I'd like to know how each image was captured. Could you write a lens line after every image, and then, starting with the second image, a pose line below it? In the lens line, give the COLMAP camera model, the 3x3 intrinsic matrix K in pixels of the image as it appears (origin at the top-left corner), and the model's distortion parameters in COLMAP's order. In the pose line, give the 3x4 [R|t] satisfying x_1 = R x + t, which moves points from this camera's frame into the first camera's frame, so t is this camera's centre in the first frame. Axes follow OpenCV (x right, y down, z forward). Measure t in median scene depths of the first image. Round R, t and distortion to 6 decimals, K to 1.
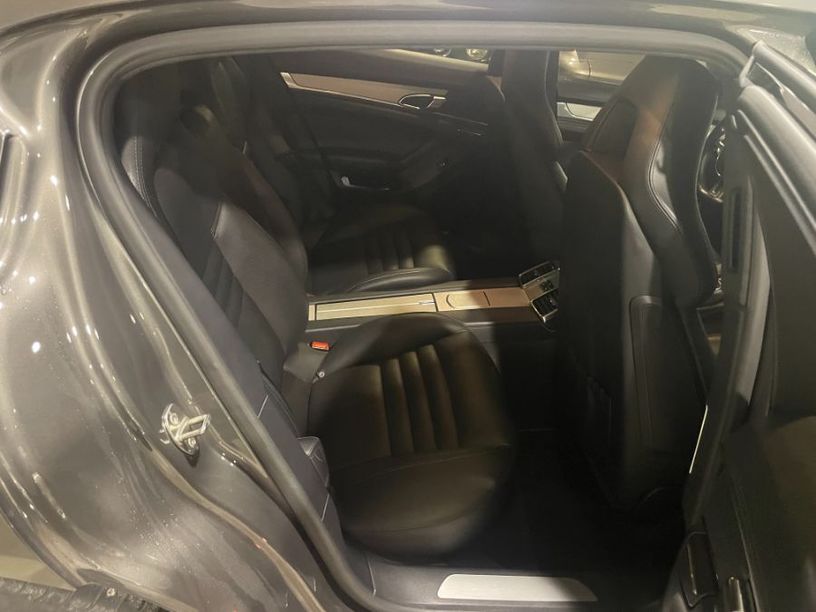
lens RADIAL K [[614.9, 0, 407.2], [0, 614.9, 307.3], [0, 0, 1]] dist [0.097528, -0.125242]
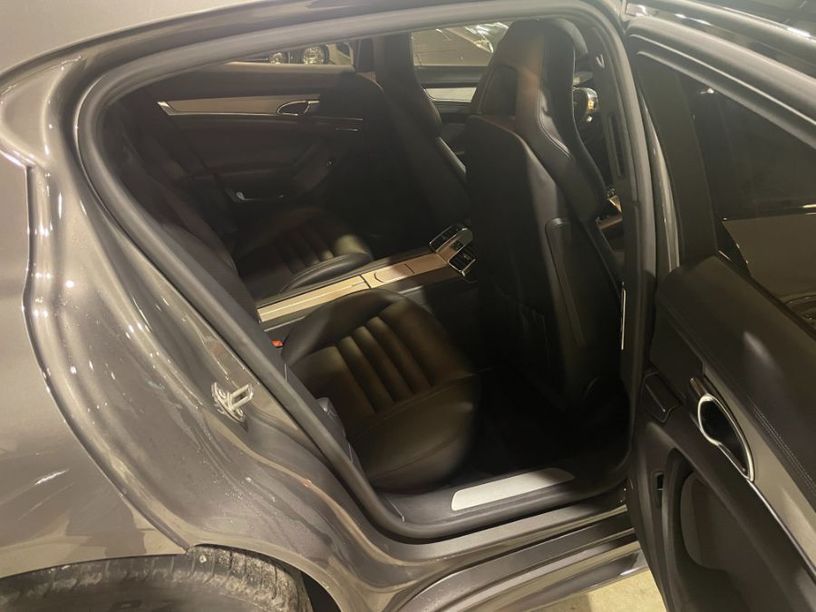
lens RADIAL K [[614.9, 0, 406.5], [0, 614.9, 308.2], [0, 0, 1]] dist [0.097528, -0.125242]
pose [[0.951207, -0.233332, 0.201894, -0.123887], [0.236871, 0.971517, 0.006797, 0.050169], [-0.197729, 0.041358, 0.979384, -0.086282]]
